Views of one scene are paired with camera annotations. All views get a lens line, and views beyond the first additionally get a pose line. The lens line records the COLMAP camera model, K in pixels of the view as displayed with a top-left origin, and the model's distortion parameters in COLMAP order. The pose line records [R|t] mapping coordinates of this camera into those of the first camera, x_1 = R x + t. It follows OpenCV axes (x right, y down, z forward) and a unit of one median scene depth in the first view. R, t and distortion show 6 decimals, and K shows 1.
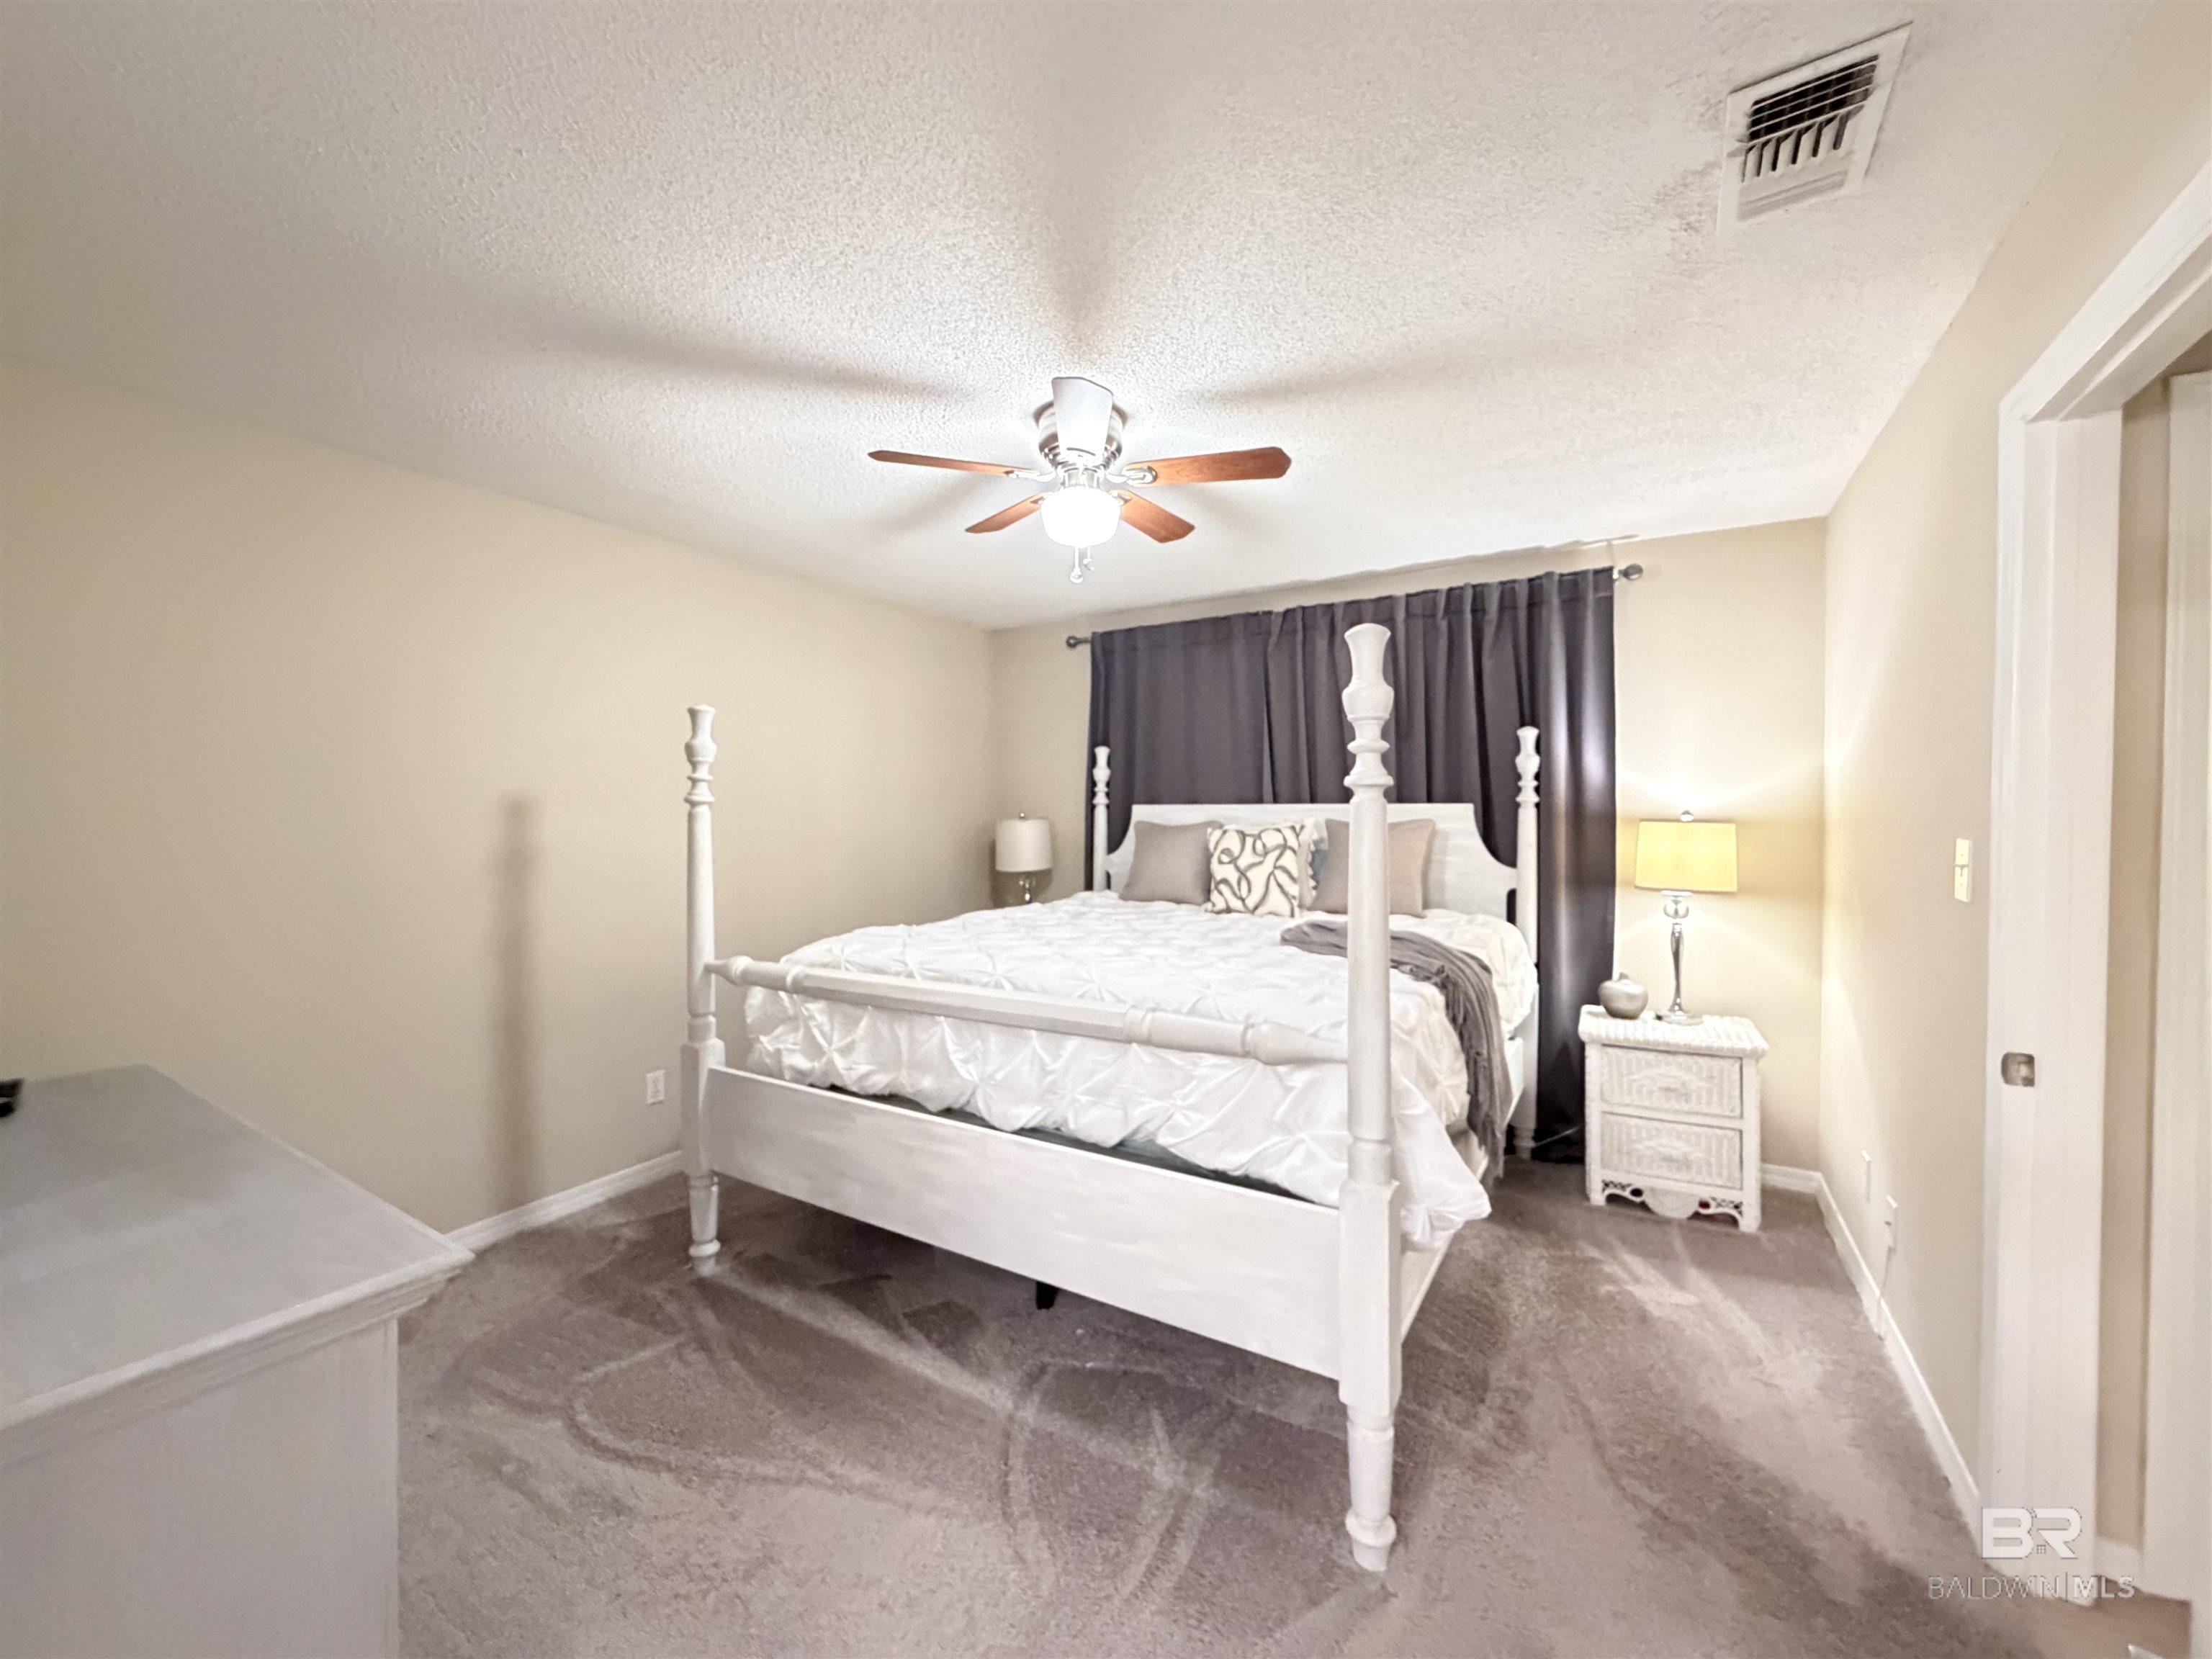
lens RADIAL K [[878.5, 0, 1099.2], [0, 878.5, 826.5], [0, 0, 1]] dist [-0.000886, 0.000225]
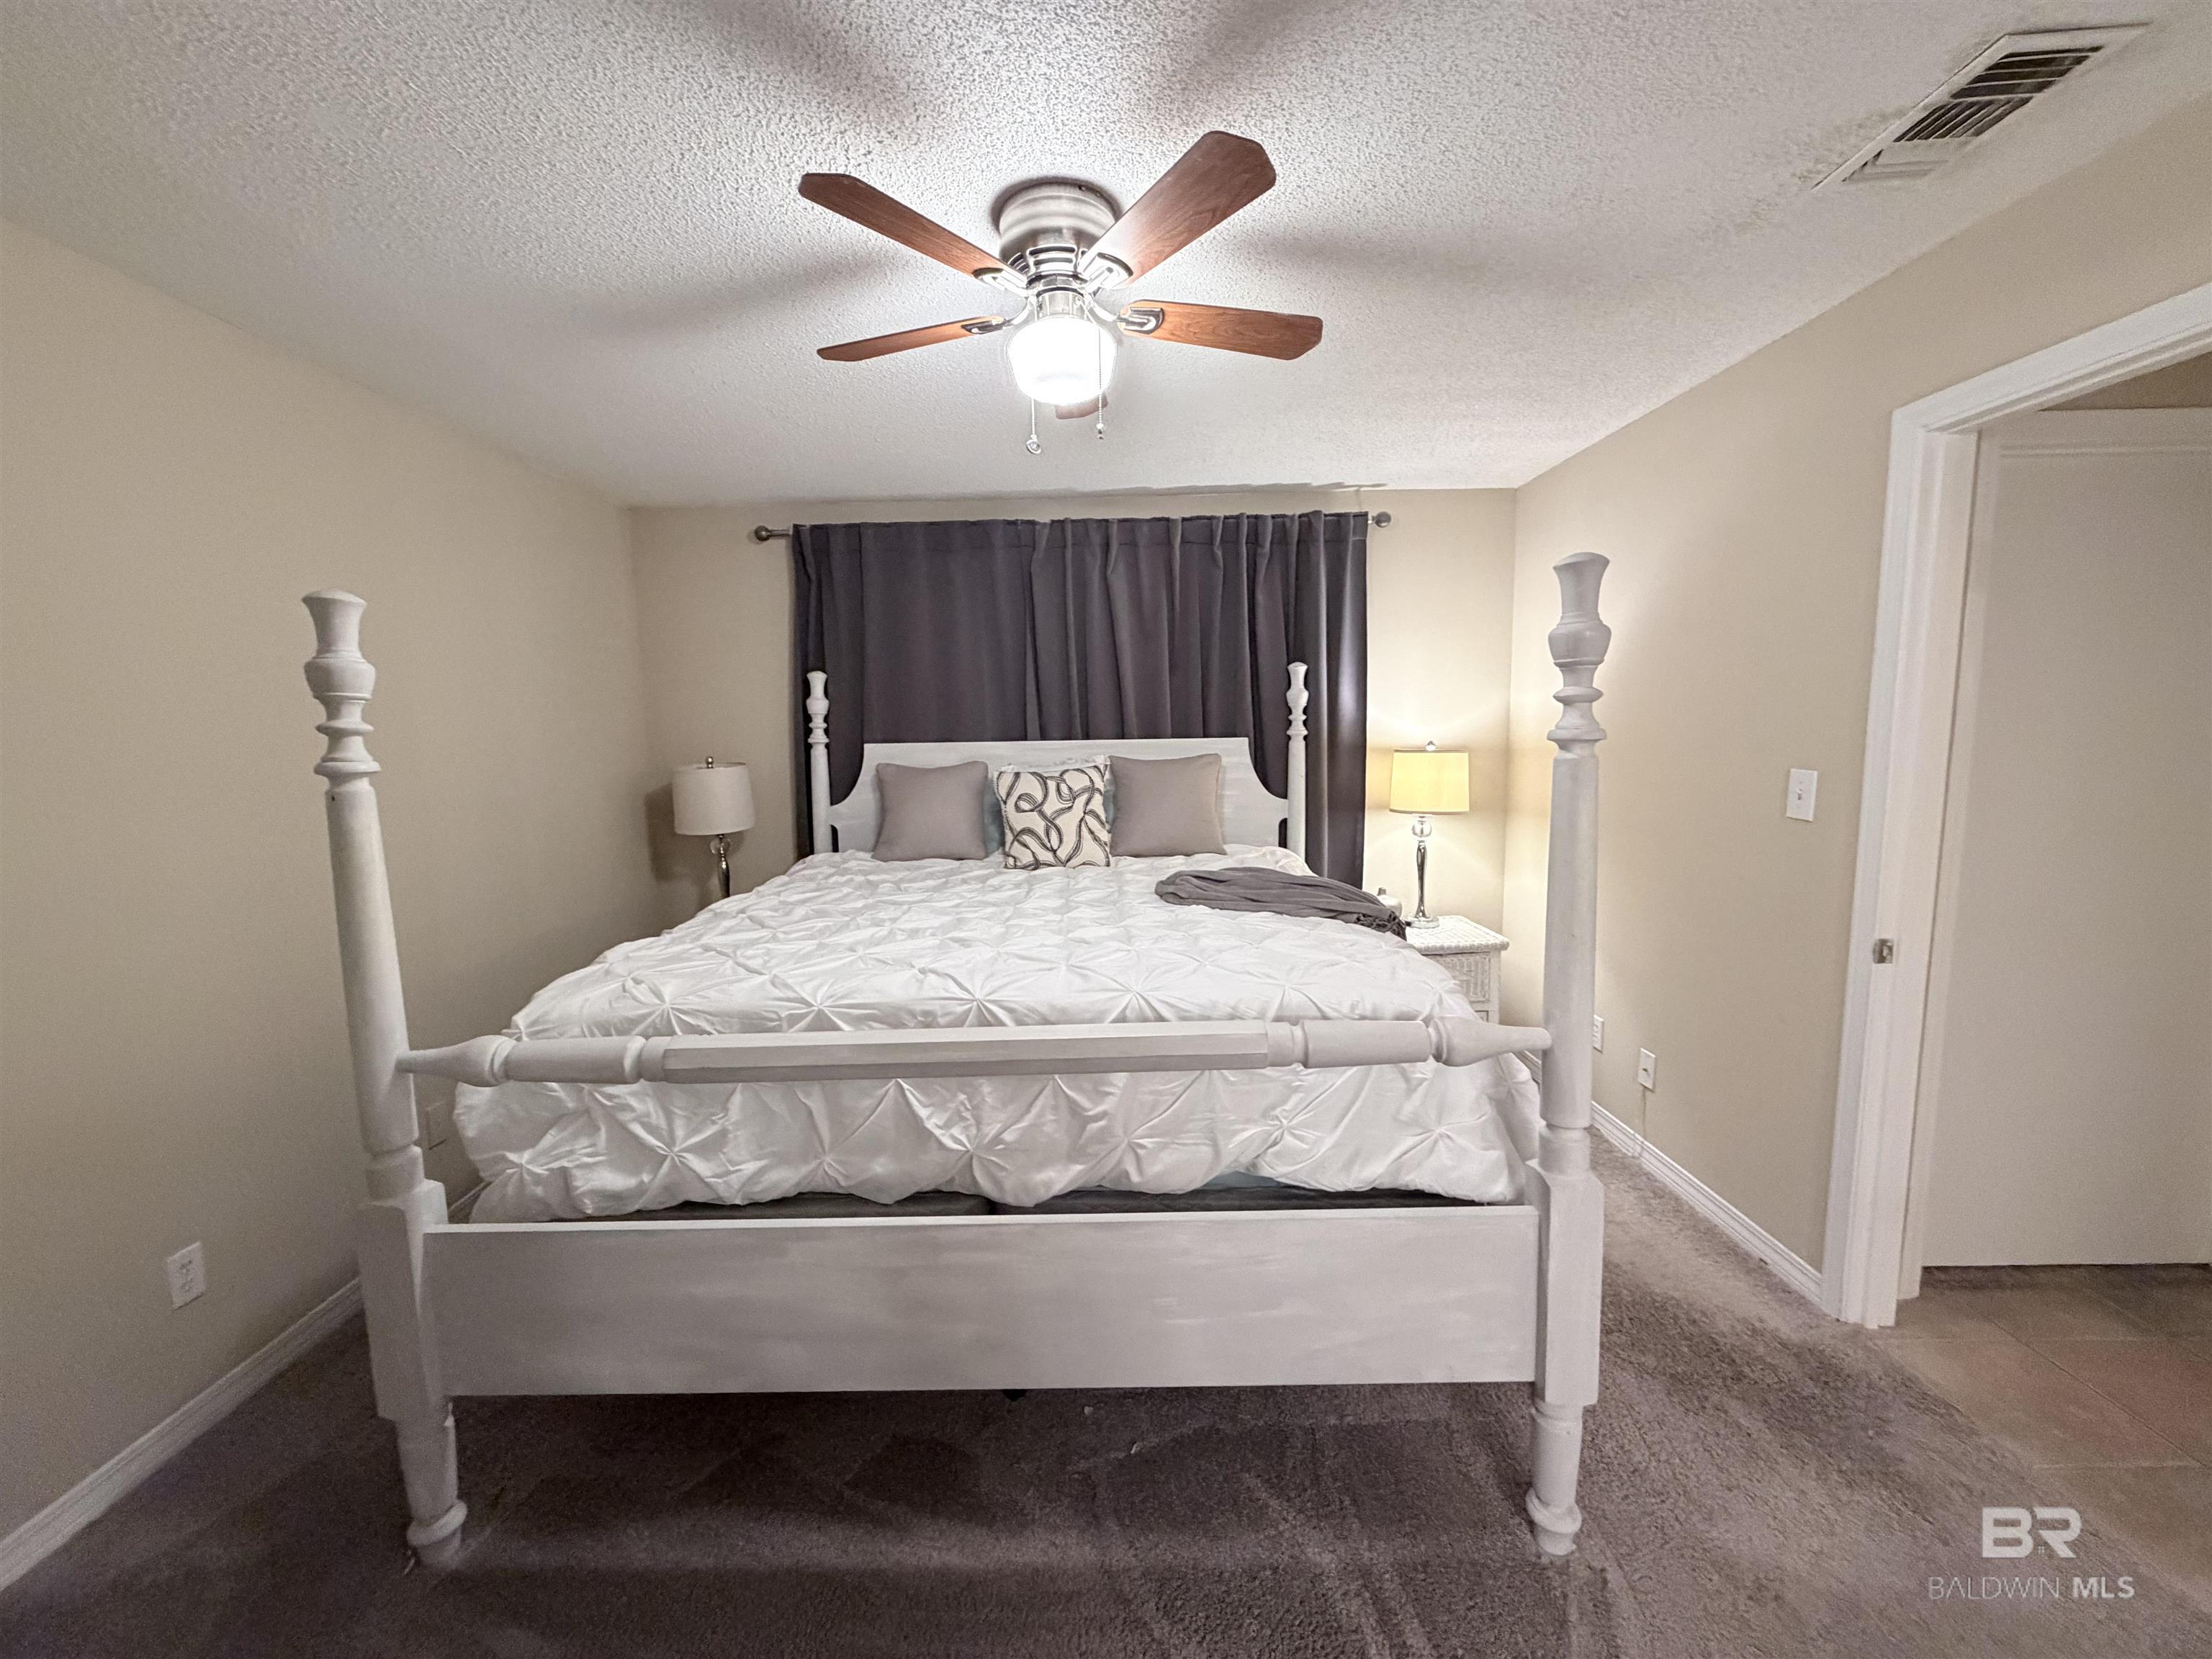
lens RADIAL K [[878.5, 0, 1099.2], [0, 878.5, 826.5], [0, 0, 1]] dist [-0.000886, 0.000225]
pose [[0.856047, -0.072255, 0.511822, -0.269457], [0.026502, 0.995015, 0.096141, -0.027718], [-0.516217, -0.068737, 0.853695, 0.234005]]
